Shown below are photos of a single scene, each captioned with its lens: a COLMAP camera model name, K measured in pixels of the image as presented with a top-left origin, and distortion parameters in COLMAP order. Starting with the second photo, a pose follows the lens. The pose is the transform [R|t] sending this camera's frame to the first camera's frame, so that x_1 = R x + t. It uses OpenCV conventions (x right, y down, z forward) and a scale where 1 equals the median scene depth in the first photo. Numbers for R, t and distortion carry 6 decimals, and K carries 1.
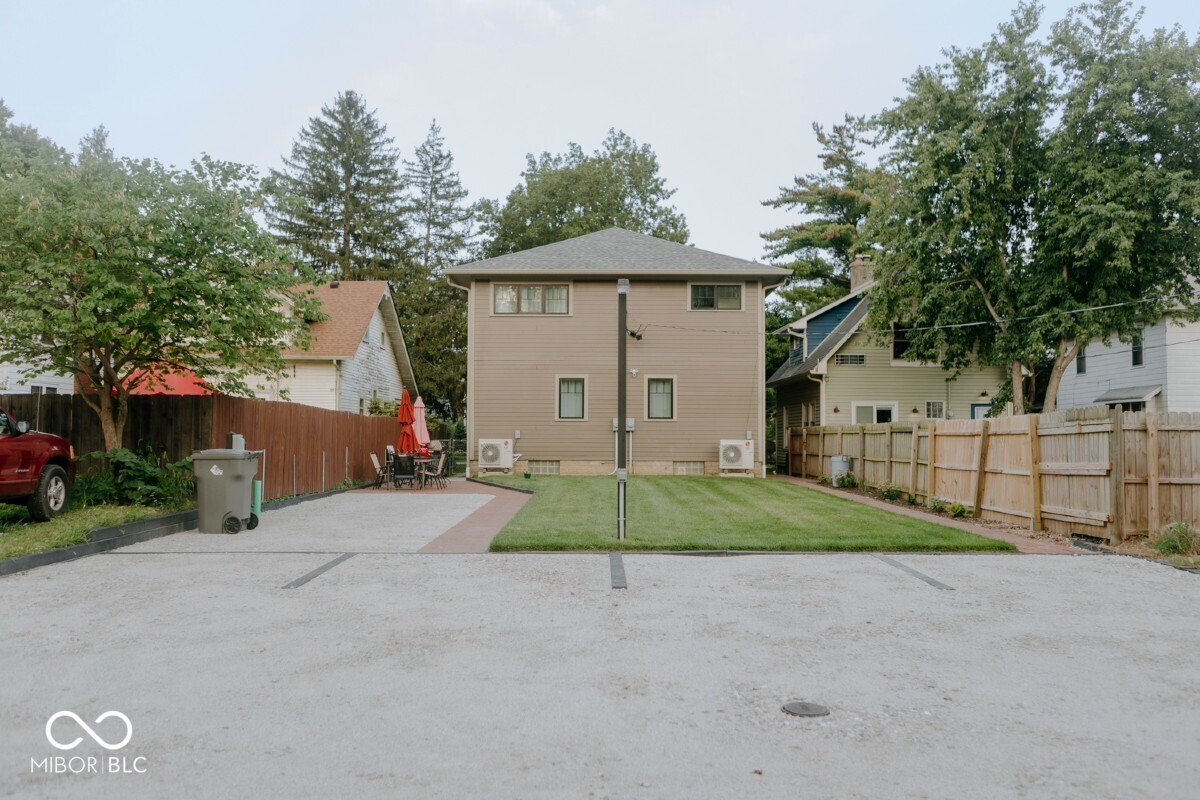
lens RADIAL K [[1005.8, 0, 594.0], [0, 1005.8, 398.4], [0, 0, 1]] dist [0.007607, 0.006284]
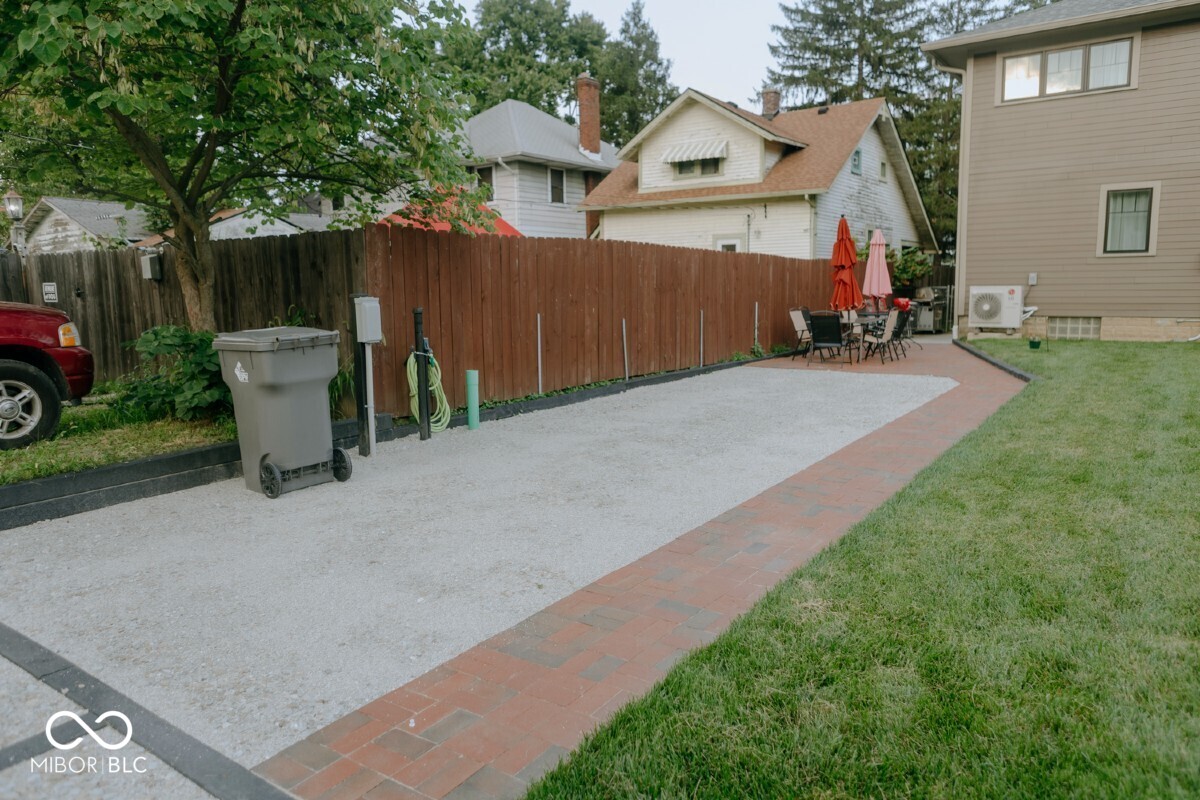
lens RADIAL K [[821.6, 0, 595.2], [0, 821.6, 395.9], [0, 0, 1]] dist [-0.024889, 0.016478]
pose [[0.817792, 0.059561, -0.572424, 0.004004], [0.042157, 0.985759, 0.162795, 0.009946], [0.573968, -0.157264, 0.803635, 0.325823]]
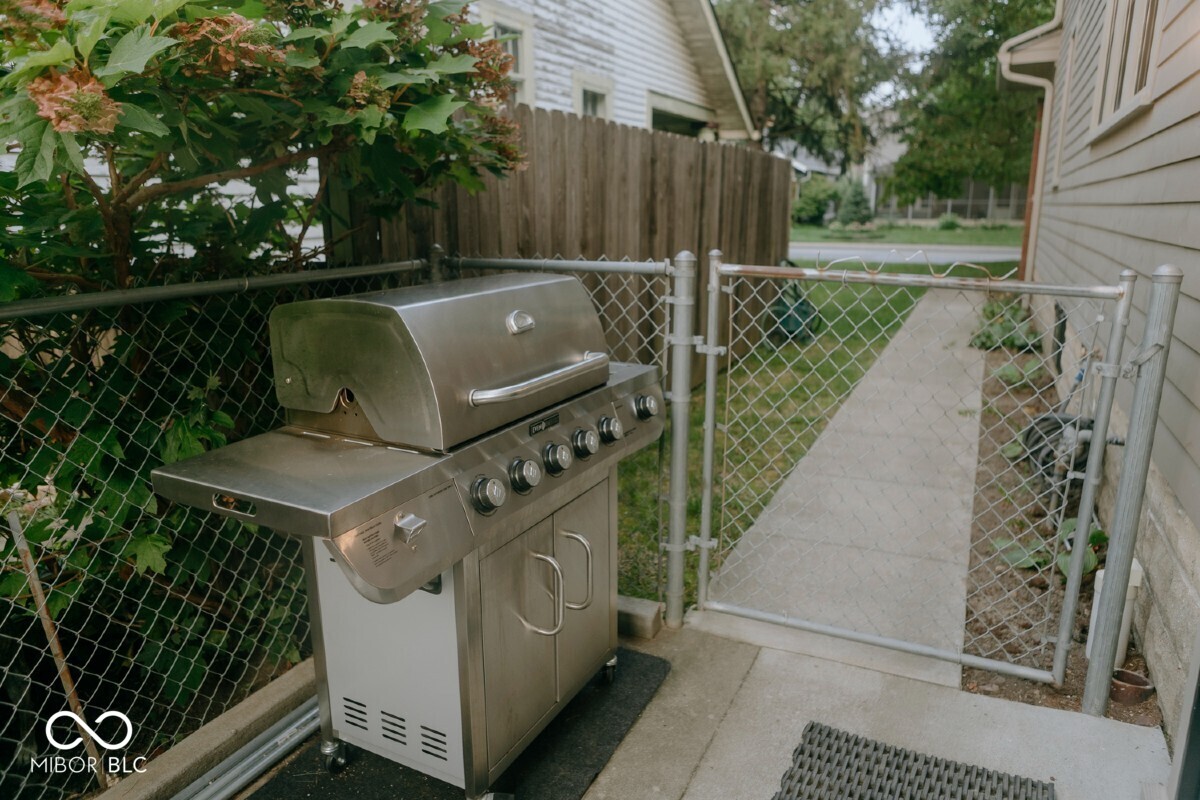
lens RADIAL K [[821.6, 0, 597.3], [0, 821.6, 398.8], [0, 0, 1]] dist [-0.024889, 0.016478]
pose [[0.906623, 0.094671, -0.411183, -0.121661], [0.022980, 0.961979, 0.272156, 0.032636], [0.421315, -0.256192, 0.869977, 0.971780]]
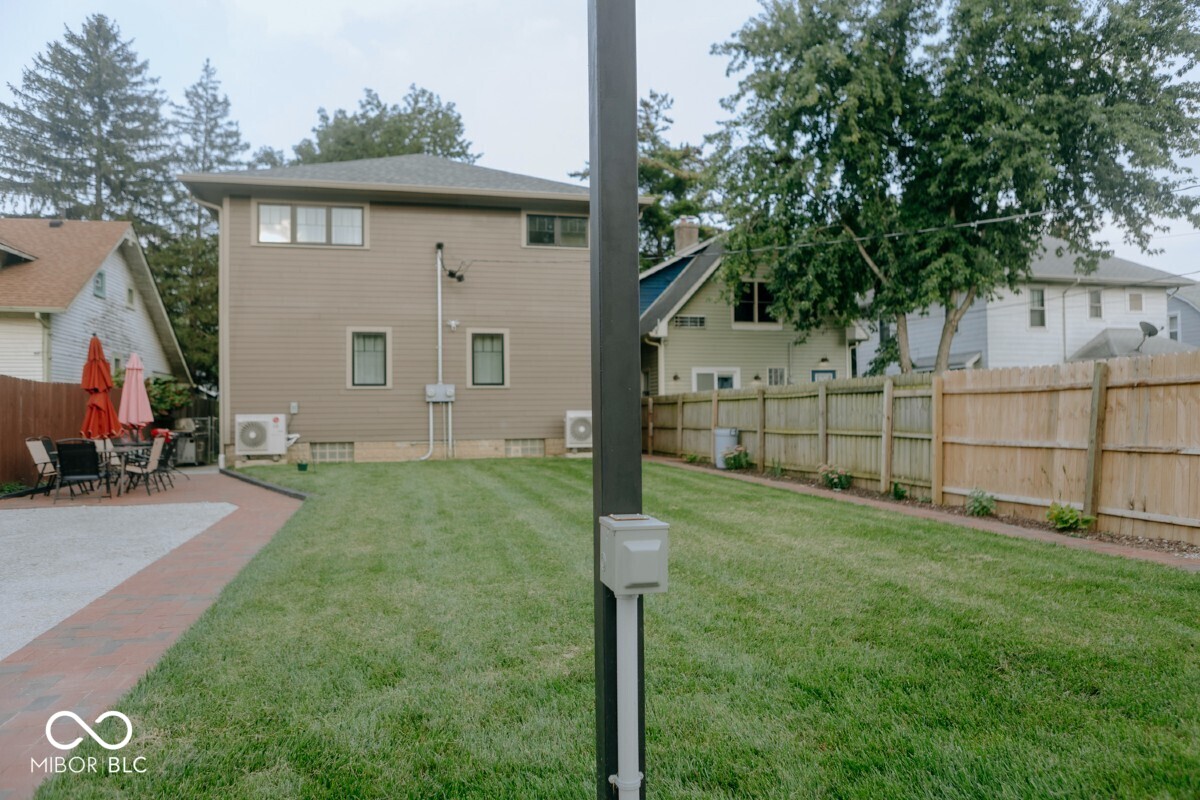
lens RADIAL K [[821.6, 0, 611.3], [0, 821.6, 396.6], [0, 0, 1]] dist [-0.024889, 0.016478]
pose [[0.965992, -0.010633, 0.258352, -0.005596], [0.006355, 0.999829, 0.017389, 0.016613], [-0.258493, -0.015155, 0.965894, 0.325040]]
